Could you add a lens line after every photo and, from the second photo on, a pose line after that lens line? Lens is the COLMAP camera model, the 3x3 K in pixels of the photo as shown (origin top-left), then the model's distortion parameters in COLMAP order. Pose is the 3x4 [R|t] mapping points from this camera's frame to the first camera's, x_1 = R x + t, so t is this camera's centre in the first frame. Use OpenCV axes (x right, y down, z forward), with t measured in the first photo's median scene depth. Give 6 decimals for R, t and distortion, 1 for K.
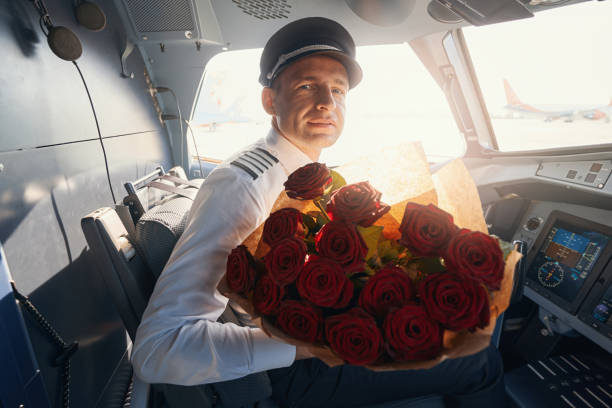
lens RADIAL K [[307.5, 0, 306.0], [0, 307.5, 204.0], [0, 0, 1]] dist [-0.003635, 0.000102]
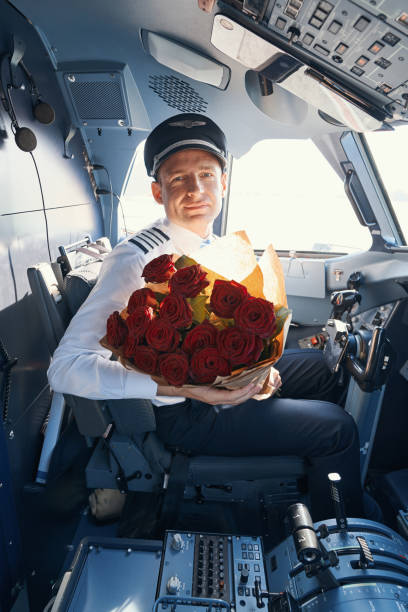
lens RADIAL K [[357.3, 0, 204.0], [0, 357.3, 306.0], [0, 0, 1]] dist [0.027284, -0.000303]
pose [[0.983068, 0.107657, -0.148278, 0.214596], [-0.101757, 0.993706, 0.046845, 0.039995], [0.152388, -0.030963, 0.987836, -0.336729]]
